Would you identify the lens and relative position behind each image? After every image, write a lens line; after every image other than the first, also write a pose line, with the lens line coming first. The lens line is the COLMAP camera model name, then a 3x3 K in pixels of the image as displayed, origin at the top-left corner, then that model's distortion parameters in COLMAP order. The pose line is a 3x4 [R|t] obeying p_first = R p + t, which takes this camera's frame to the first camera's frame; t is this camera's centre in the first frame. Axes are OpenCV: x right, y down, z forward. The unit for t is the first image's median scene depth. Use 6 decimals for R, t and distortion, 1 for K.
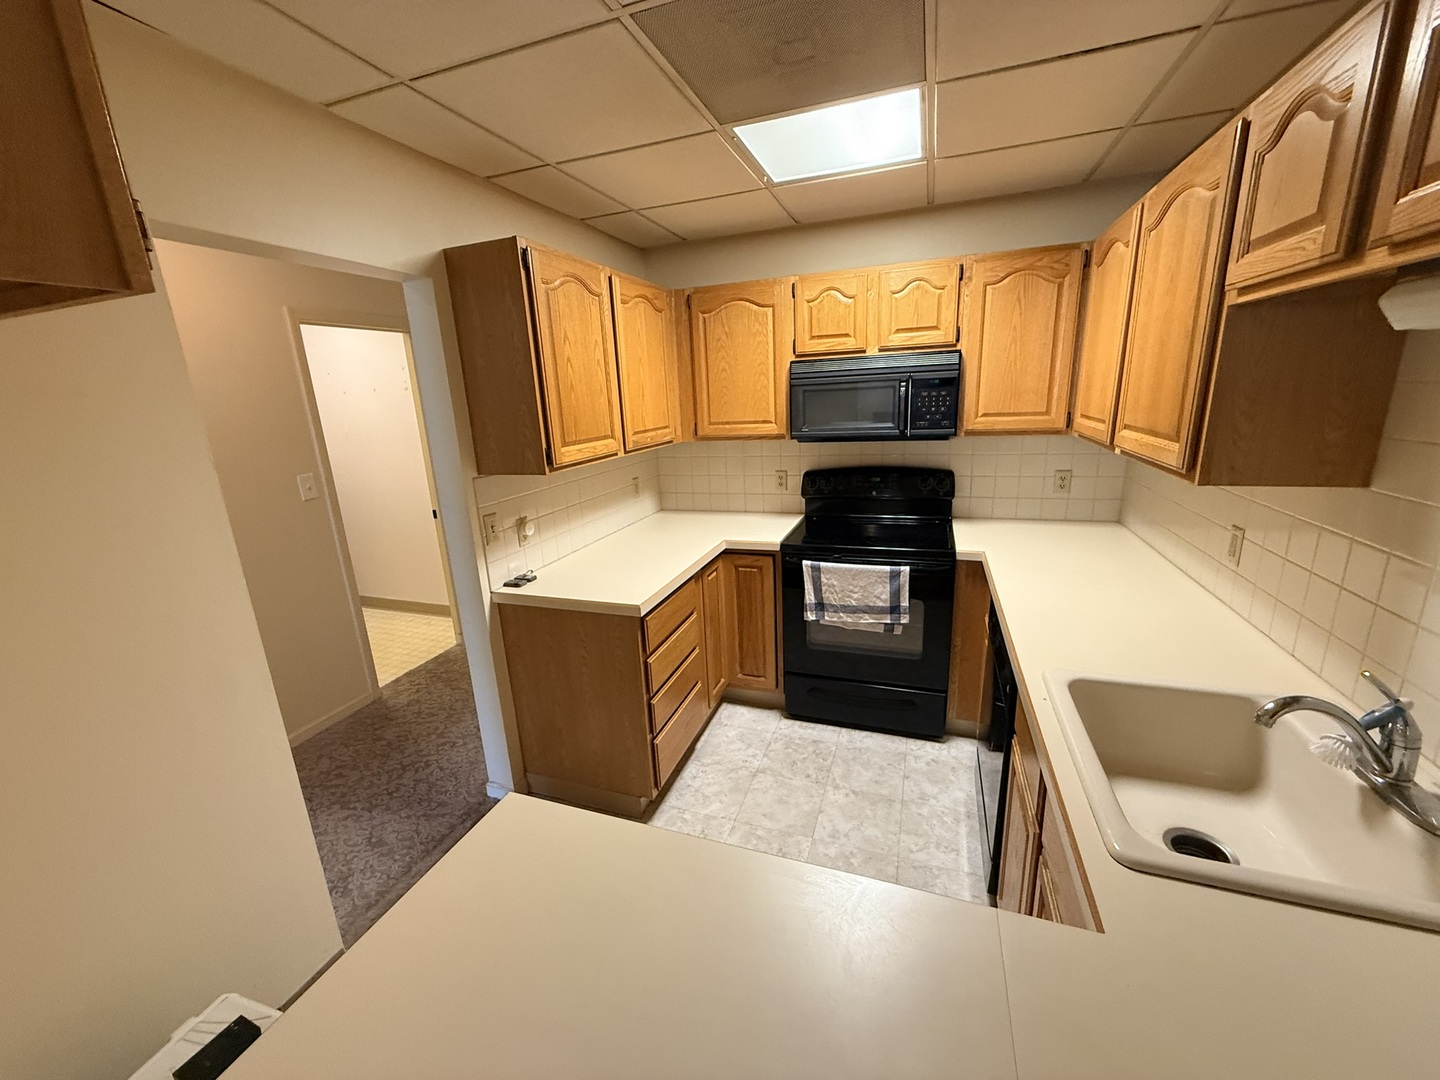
lens RADIAL K [[573.5, 0, 714.3], [0, 573.5, 539.2], [0, 0, 1]] dist [0.000298, -0.000127]
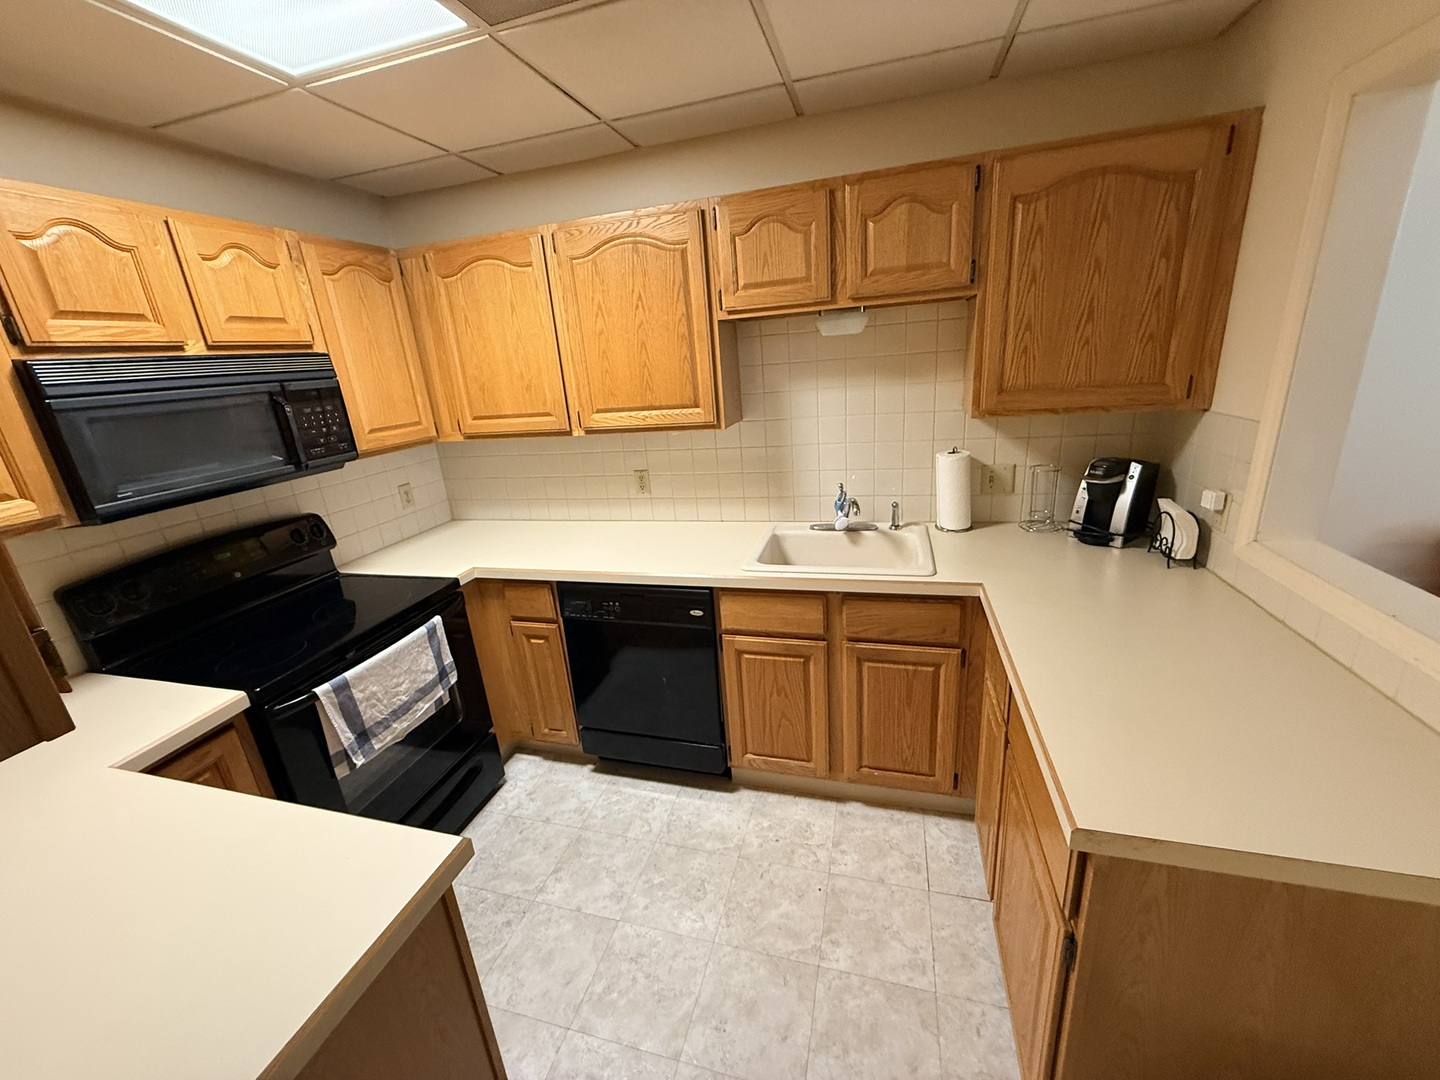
lens RADIAL K [[573.5, 0, 714.3], [0, 573.5, 539.2], [0, 0, 1]] dist [0.000298, -0.000127]
pose [[-0.066376, -0.253160, 0.965145, -0.413425], [0.329910, 0.907307, 0.260678, -0.124649], [-0.941676, 0.335714, 0.023296, 0.552593]]
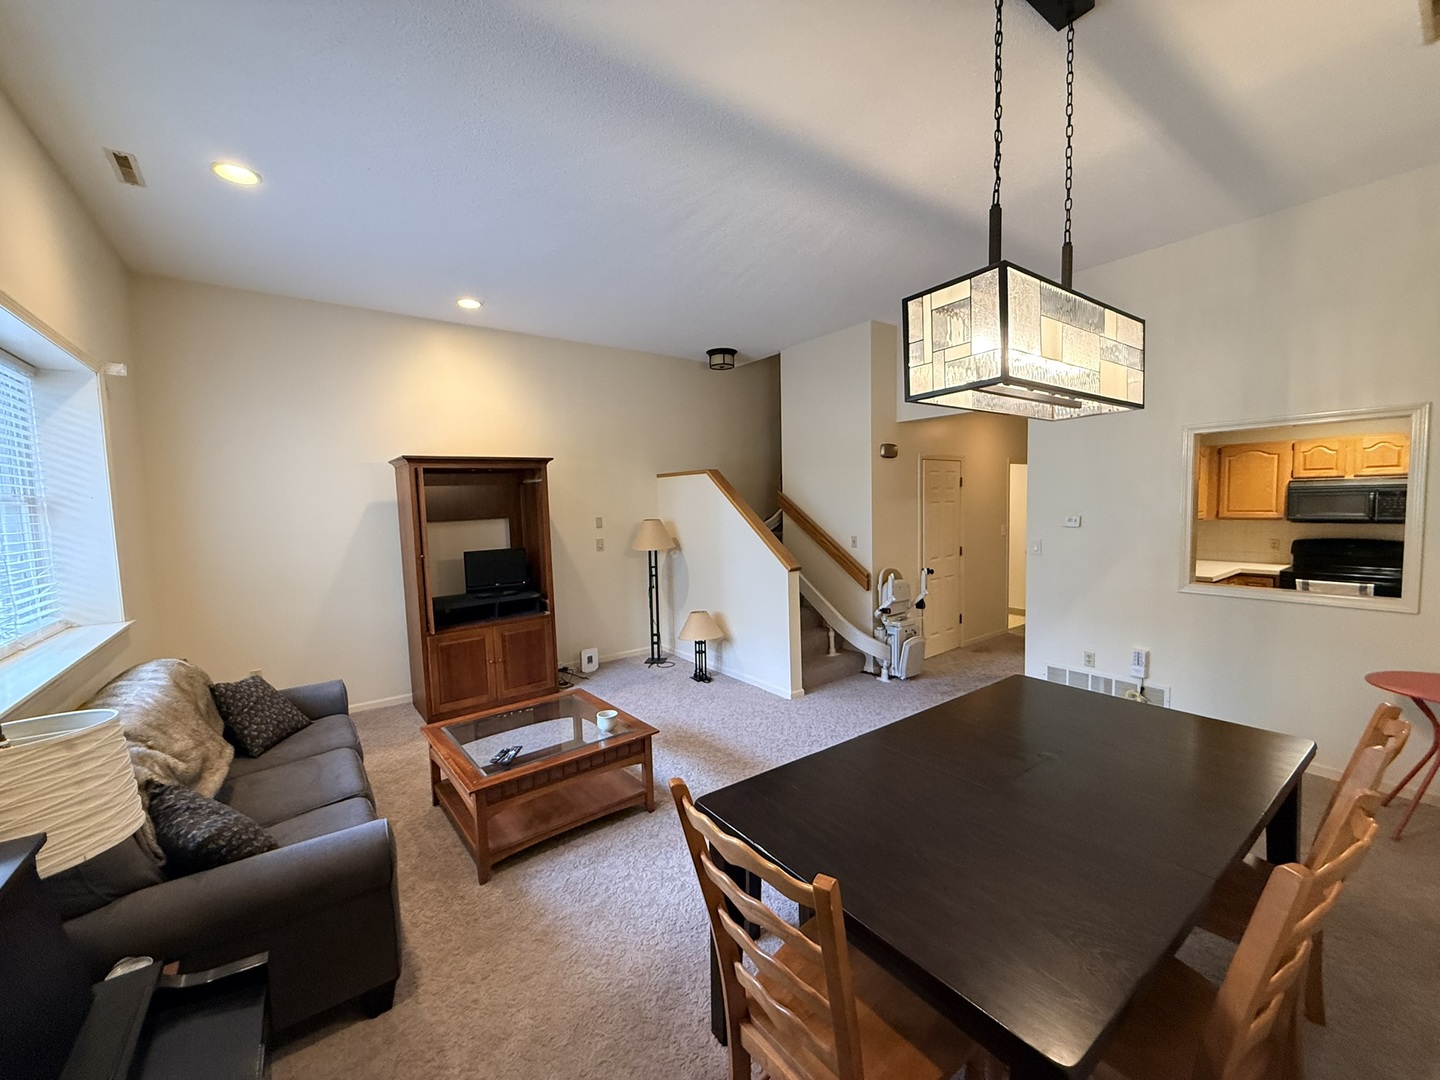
lens RADIAL K [[573.5, 0, 714.3], [0, 573.5, 539.2], [0, 0, 1]] dist [0.000298, -0.000127]
pose [[0.832485, 0.060839, -0.550697, -0.442960], [-0.148456, 0.982101, -0.115921, 0.435269], [0.533788, 0.178257, 0.826616, -1.761177]]
